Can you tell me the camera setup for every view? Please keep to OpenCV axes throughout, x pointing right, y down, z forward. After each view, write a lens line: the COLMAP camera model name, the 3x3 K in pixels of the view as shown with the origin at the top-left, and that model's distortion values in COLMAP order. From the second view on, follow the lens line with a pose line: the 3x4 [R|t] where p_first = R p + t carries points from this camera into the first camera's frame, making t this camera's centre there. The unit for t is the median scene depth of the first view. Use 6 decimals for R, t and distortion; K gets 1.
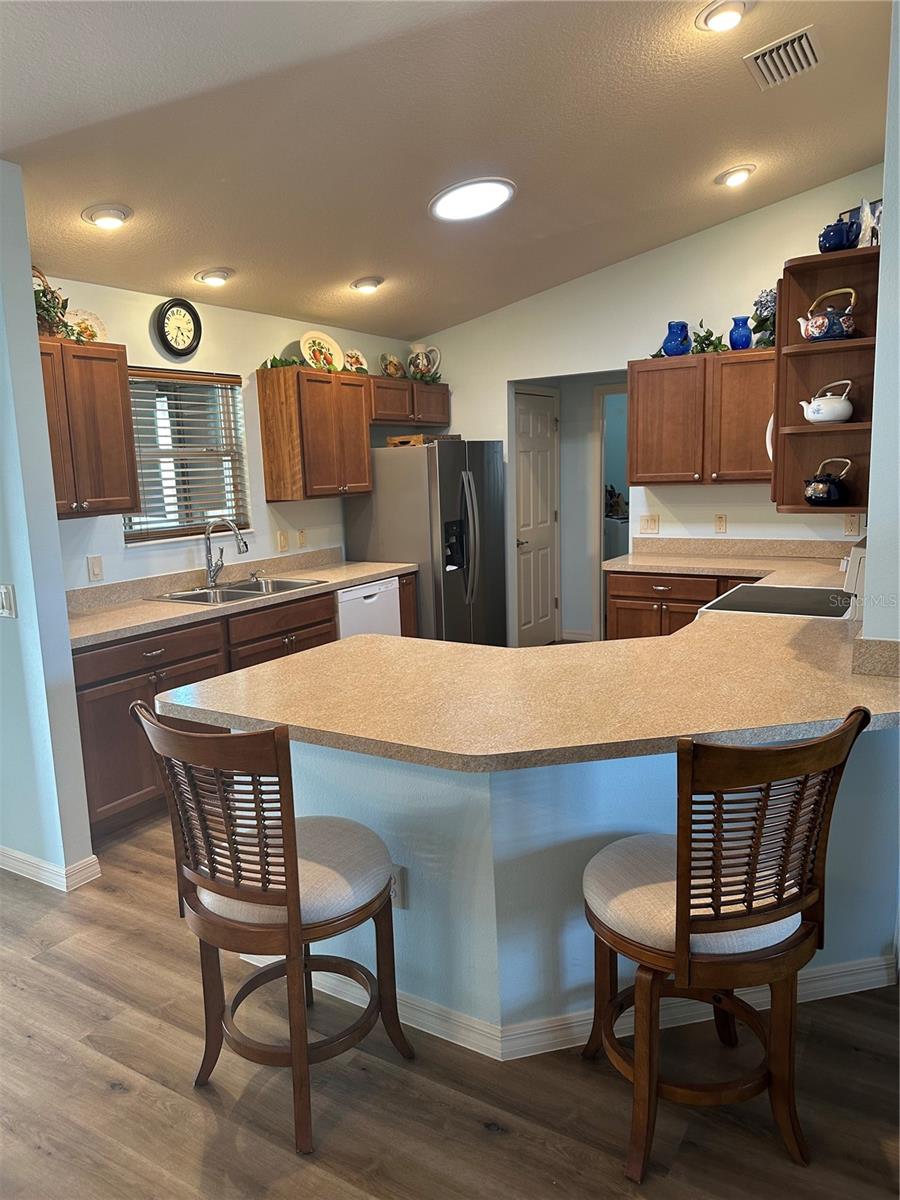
lens RADIAL K [[843.5, 0, 442.2], [0, 843.5, 596.6], [0, 0, 1]] dist [0.179707, -0.354223]
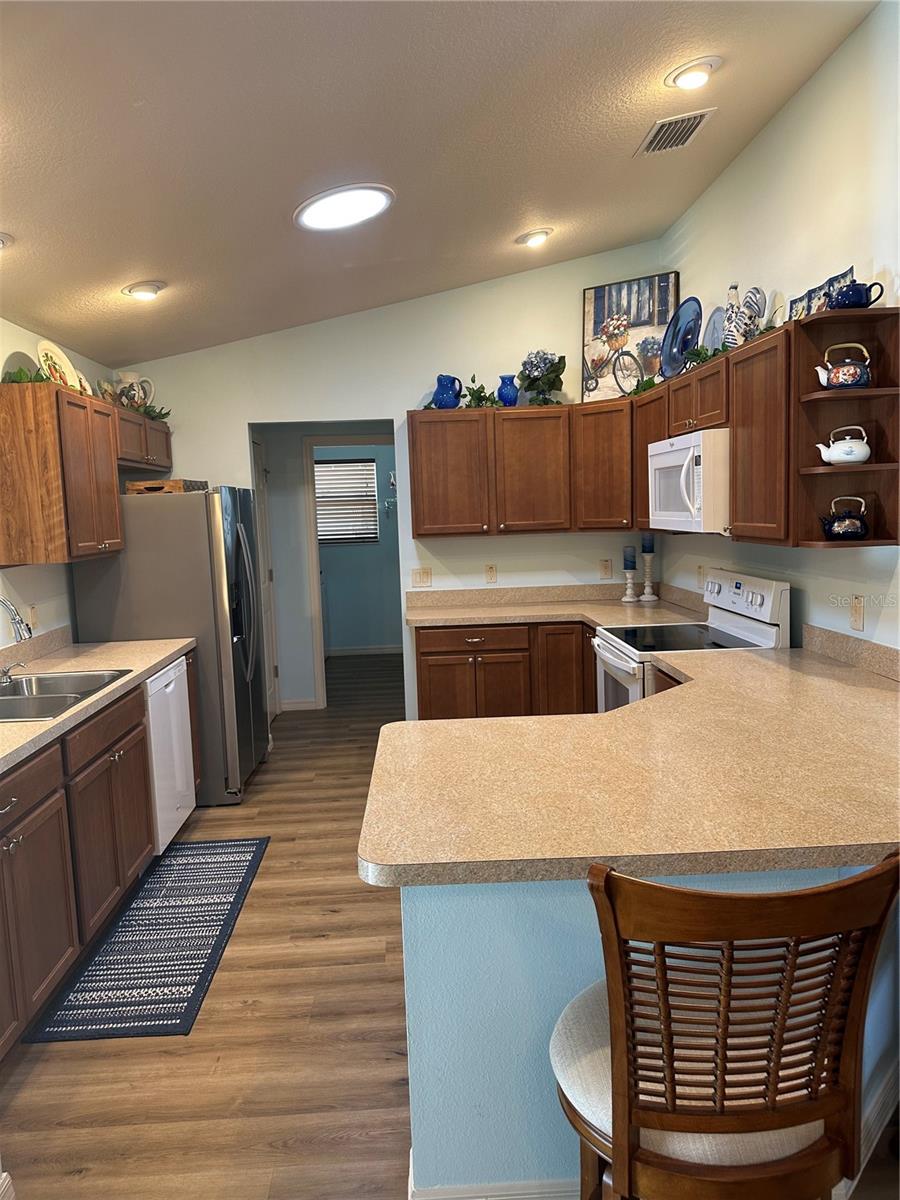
lens RADIAL K [[843.5, 0, 442.2], [0, 843.5, 596.6], [0, 0, 1]] dist [0.179707, -0.354223]
pose [[0.826295, -0.057405, 0.560305, -0.311555], [0.098825, 0.994136, -0.043888, -0.020752], [-0.554500, 0.091637, 0.827123, 0.213532]]
